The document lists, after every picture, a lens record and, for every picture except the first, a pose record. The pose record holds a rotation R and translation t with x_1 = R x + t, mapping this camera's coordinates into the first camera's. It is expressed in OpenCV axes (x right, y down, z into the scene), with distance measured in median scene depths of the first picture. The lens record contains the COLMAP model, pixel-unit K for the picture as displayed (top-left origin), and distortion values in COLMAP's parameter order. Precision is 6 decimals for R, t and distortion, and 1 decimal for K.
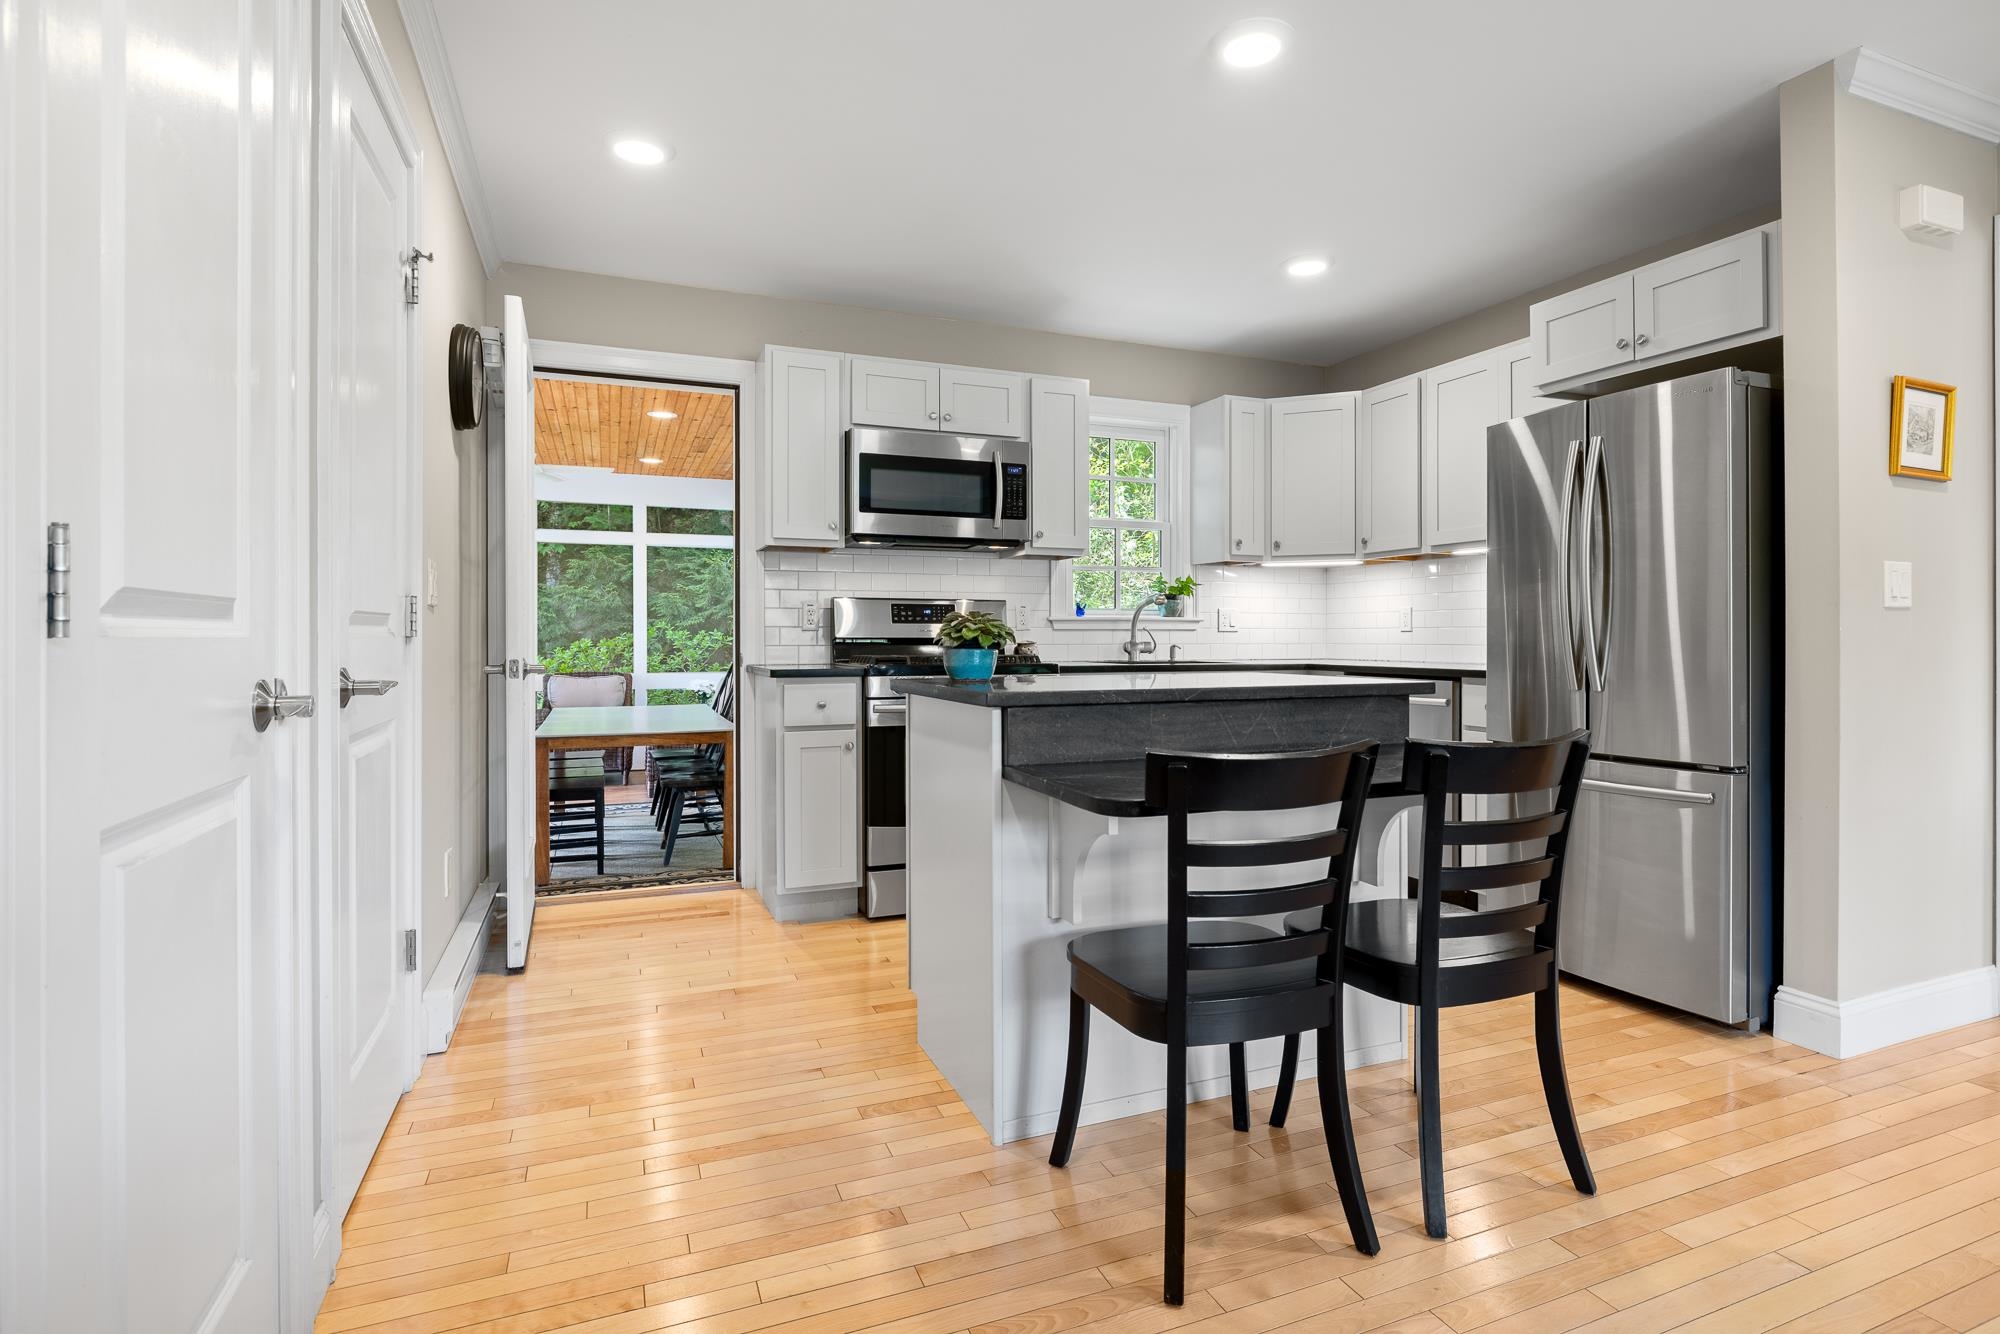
lens RADIAL K [[982.0, 0, 1005.9], [0, 982.0, 639.4], [0, 0, 1]] dist [-0.024976, -0.000277]
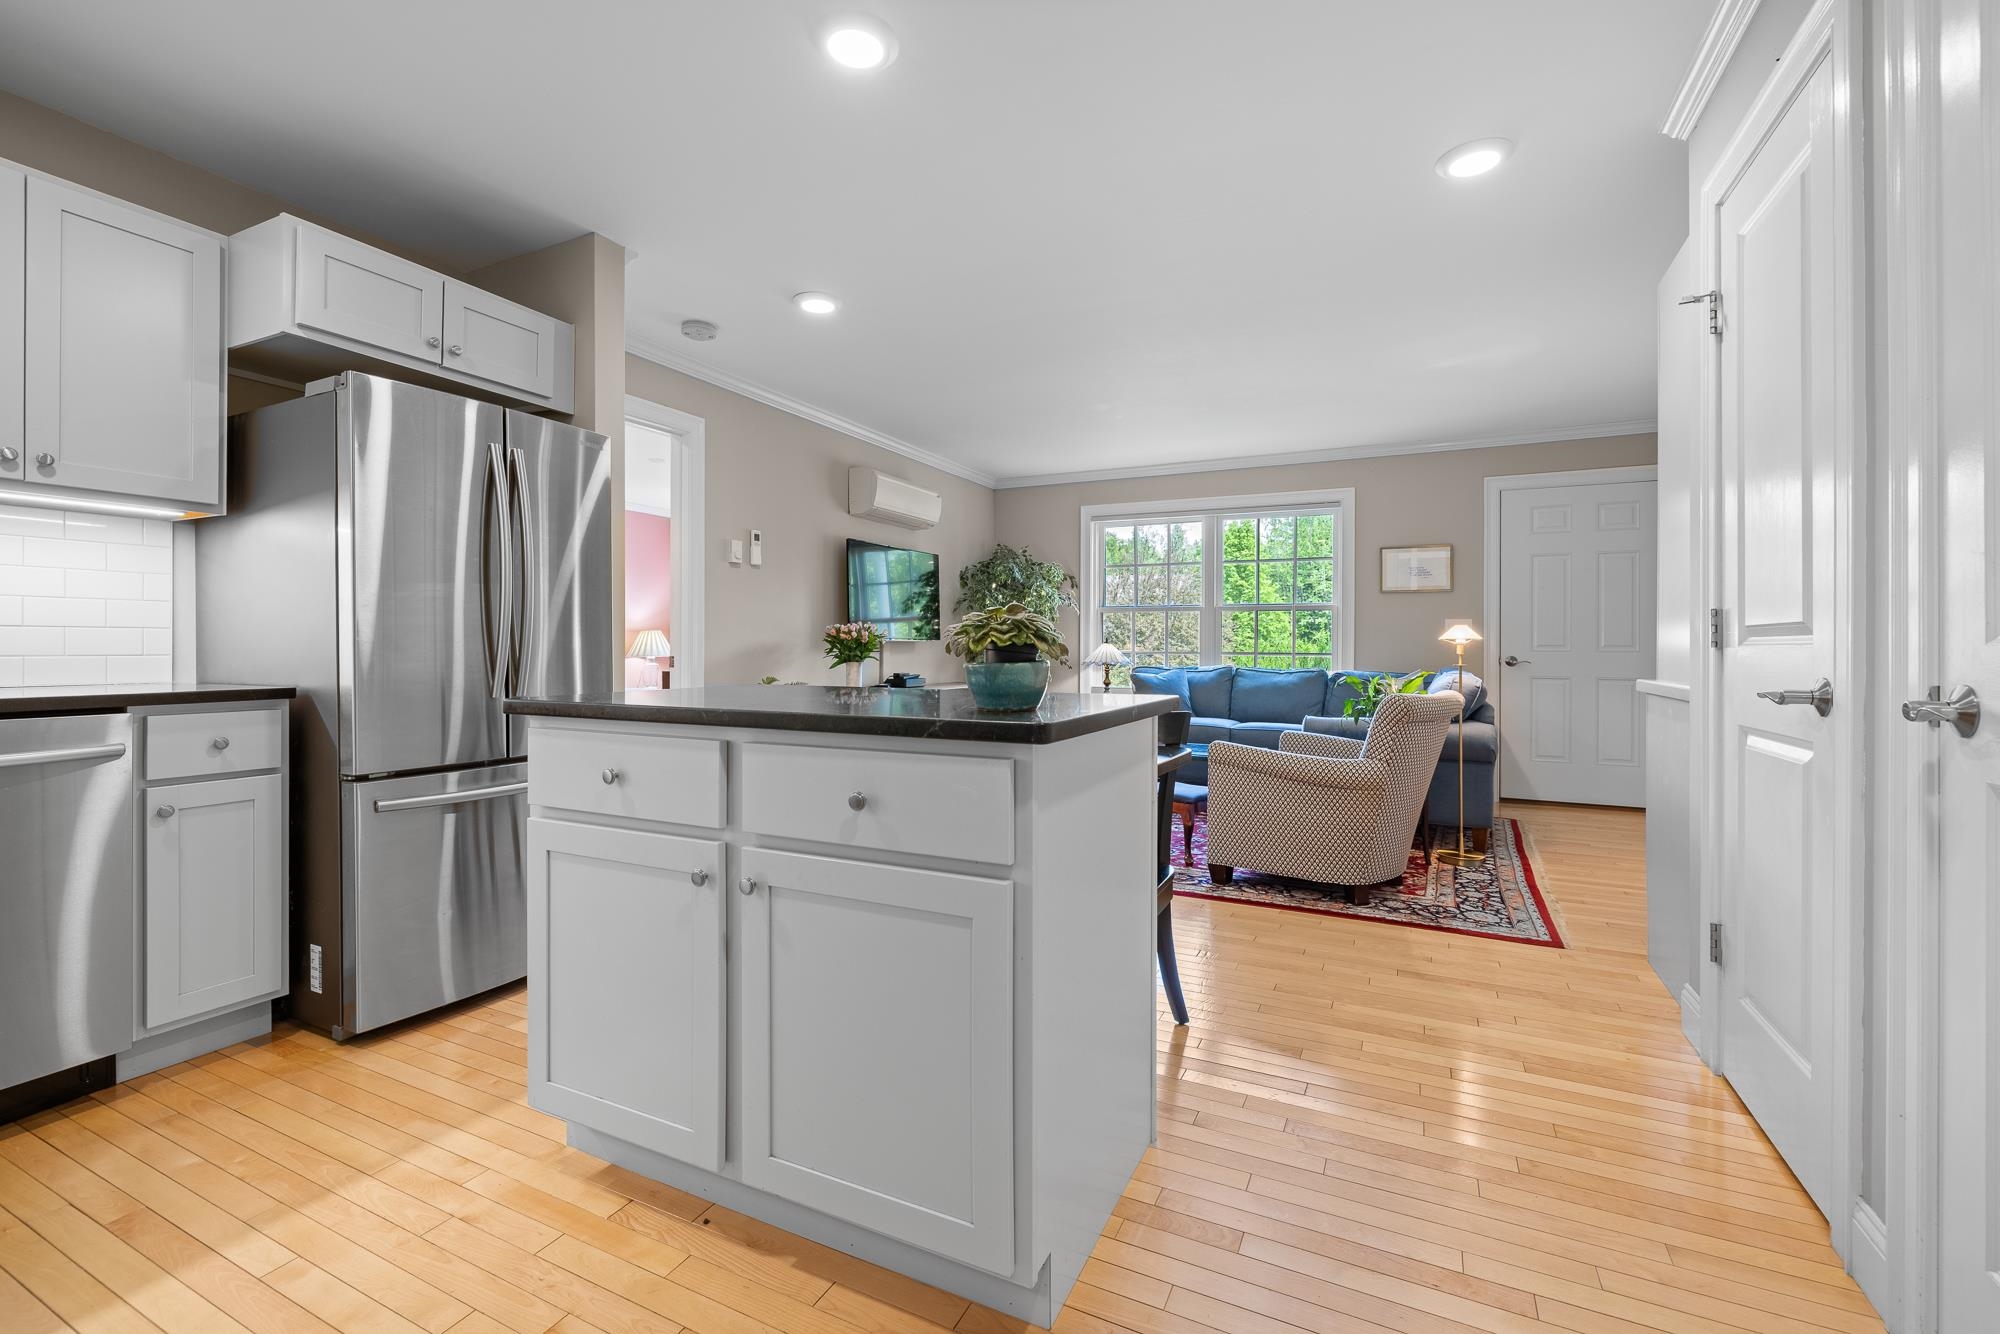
lens RADIAL K [[839.5, 0, 1004.8], [0, 839.5, 645.0], [0, 0, 1]] dist [0.001472, 0.000120]
pose [[-0.669712, -0.001526, 0.742620, -0.277887], [-0.000143, 0.999998, 0.001926, -0.002708], [-0.742621, 0.001184, -0.669711, 0.840907]]
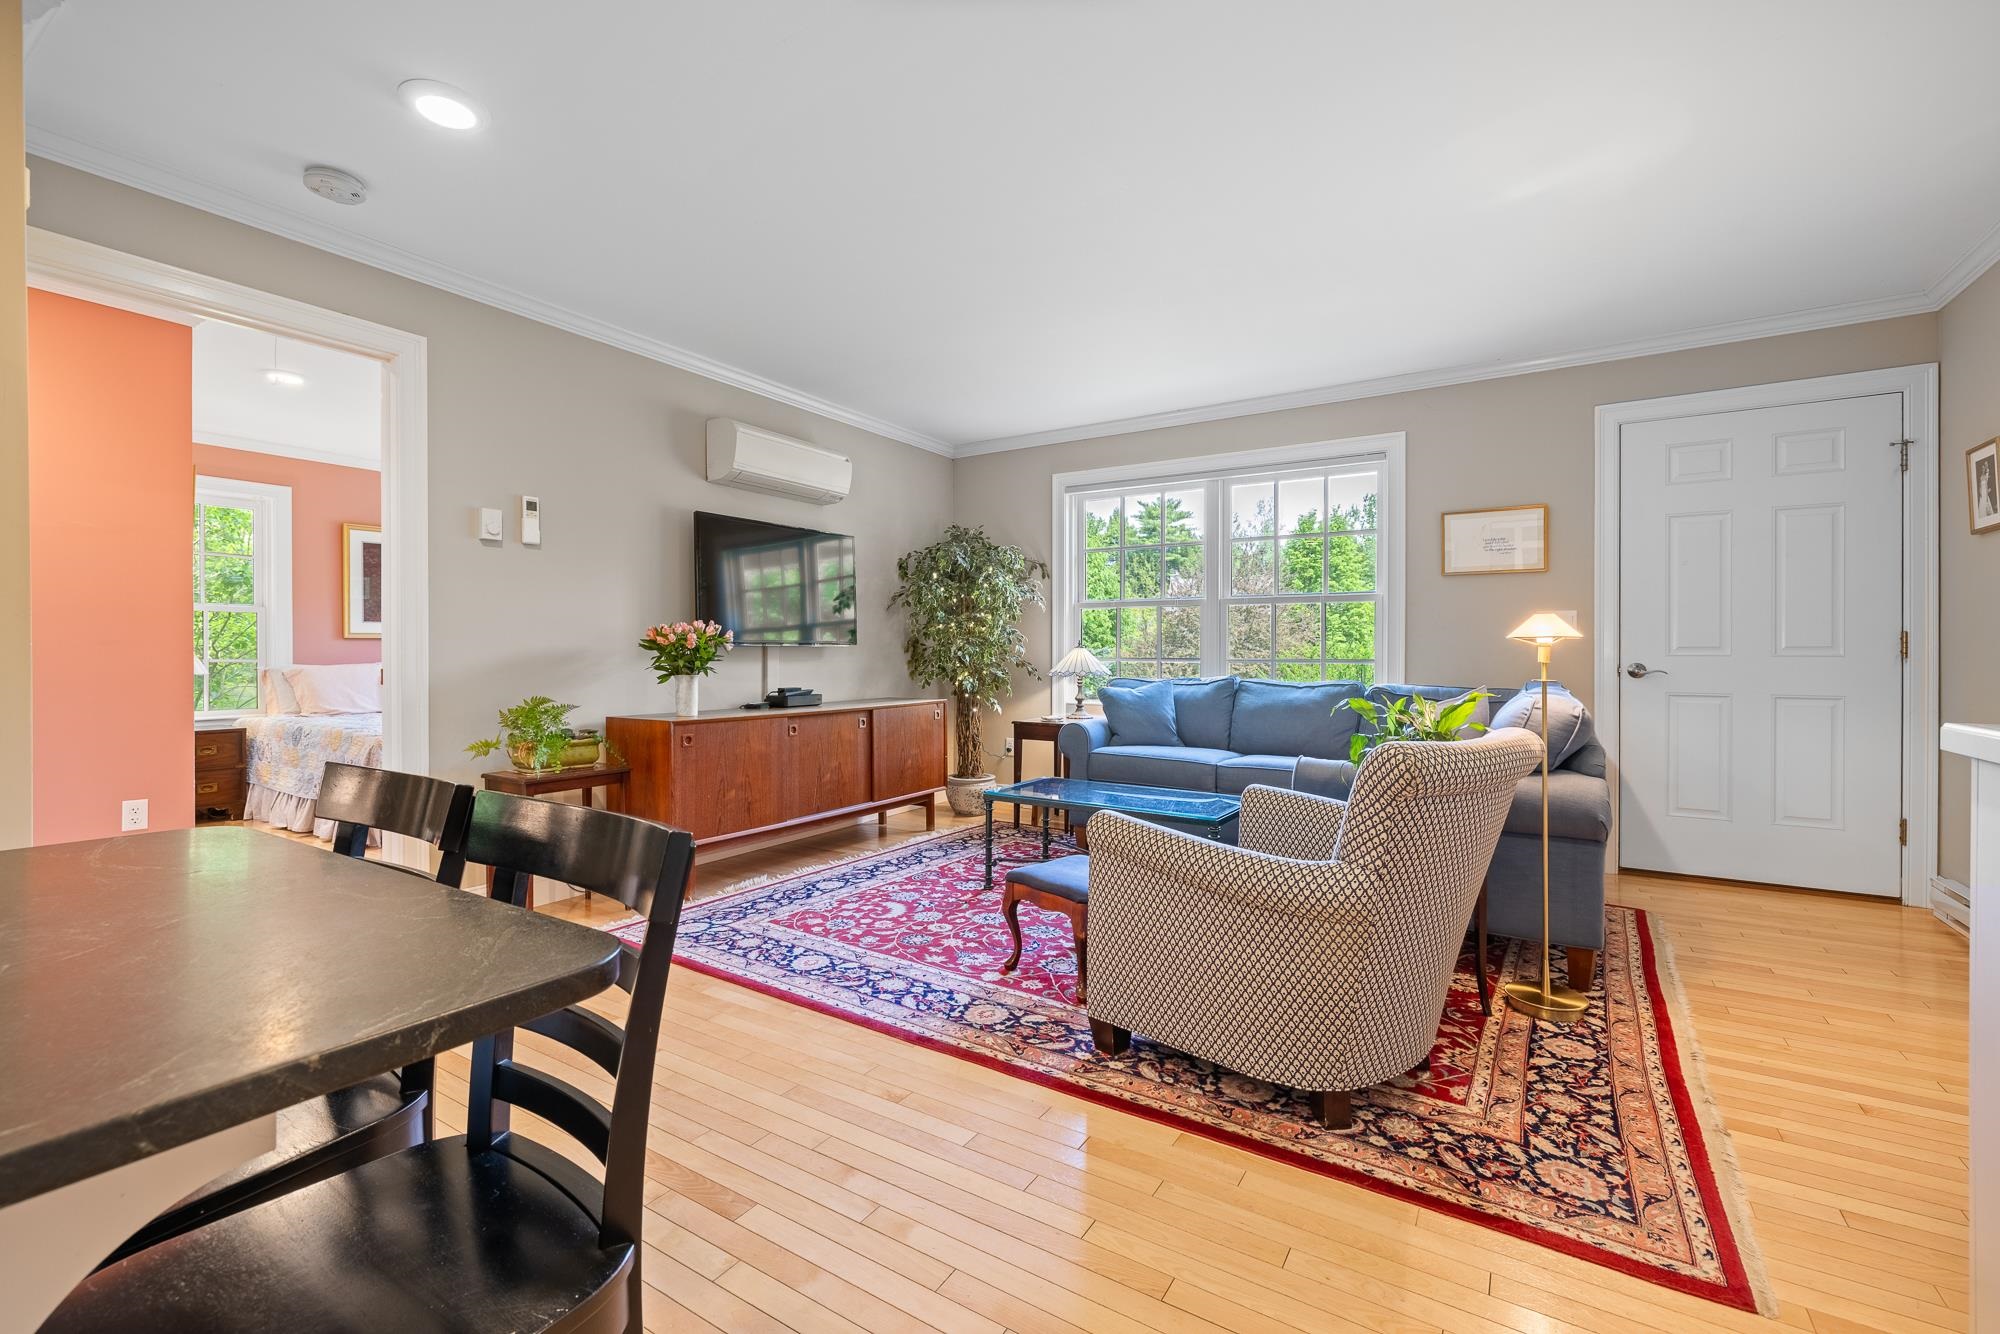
lens RADIAL K [[838.9, 0, 1005.8], [0, 838.9, 654.7], [0, 0, 1]] dist [-0.000400, -0.000012]
pose [[-0.588189, -0.001748, 0.808722, -0.157684], [0.005240, 0.999968, 0.005973, -0.000853], [-0.808707, 0.007751, -0.588161, 0.433999]]
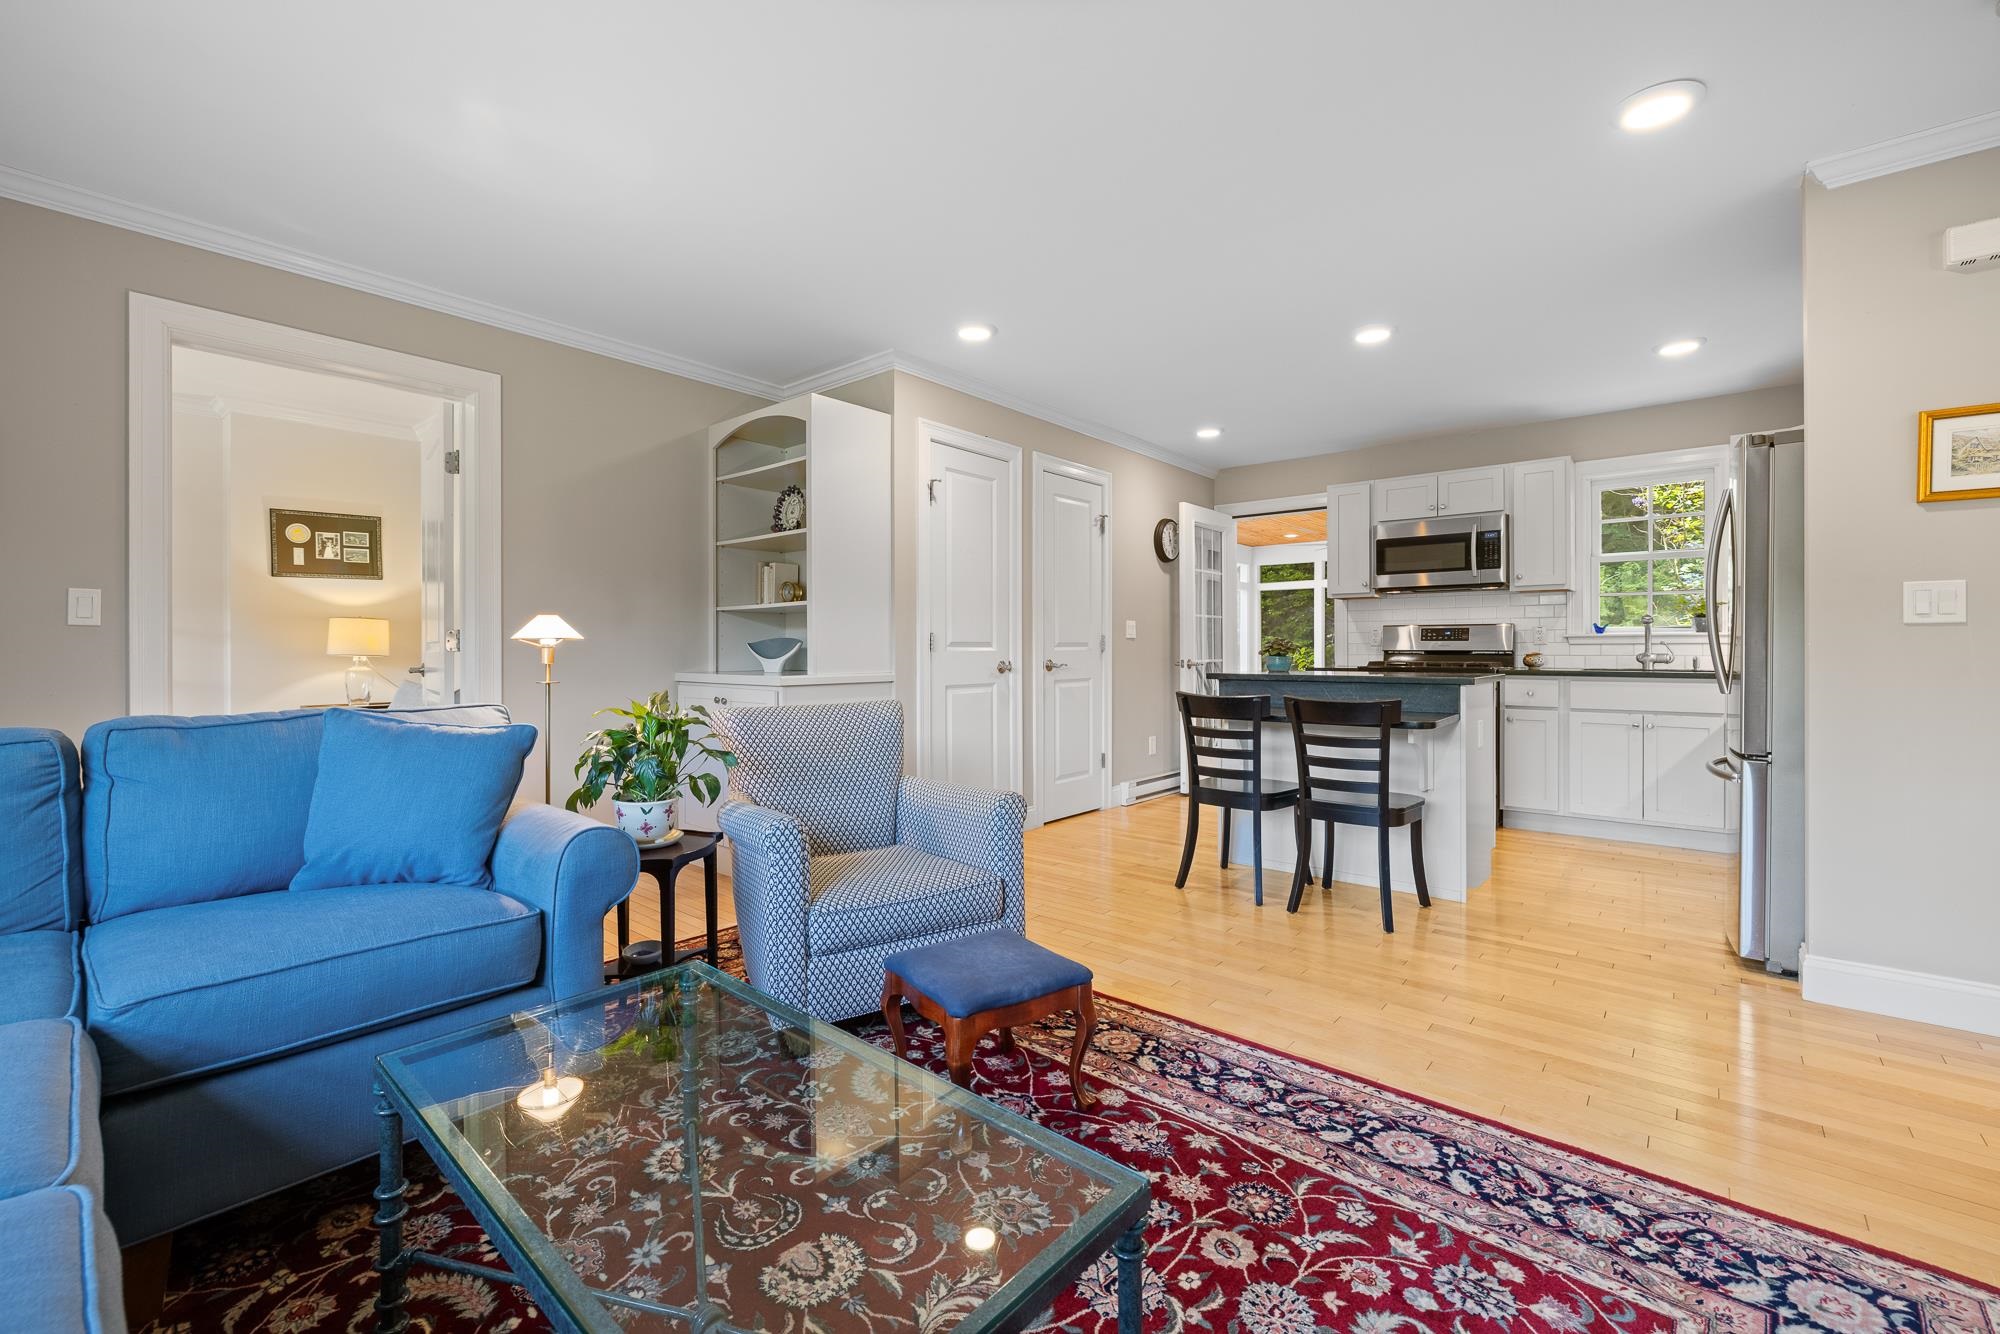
lens RADIAL K [[839.5, 0, 1004.8], [0, 839.5, 645.0], [0, 0, 1]] dist [0.001472, 0.000120]
pose [[0.473069, -0.005876, -0.881006, 0.784223], [-0.001160, 0.999973, -0.007293, 0.000518], [0.881025, 0.004472, 0.473049, -0.230592]]
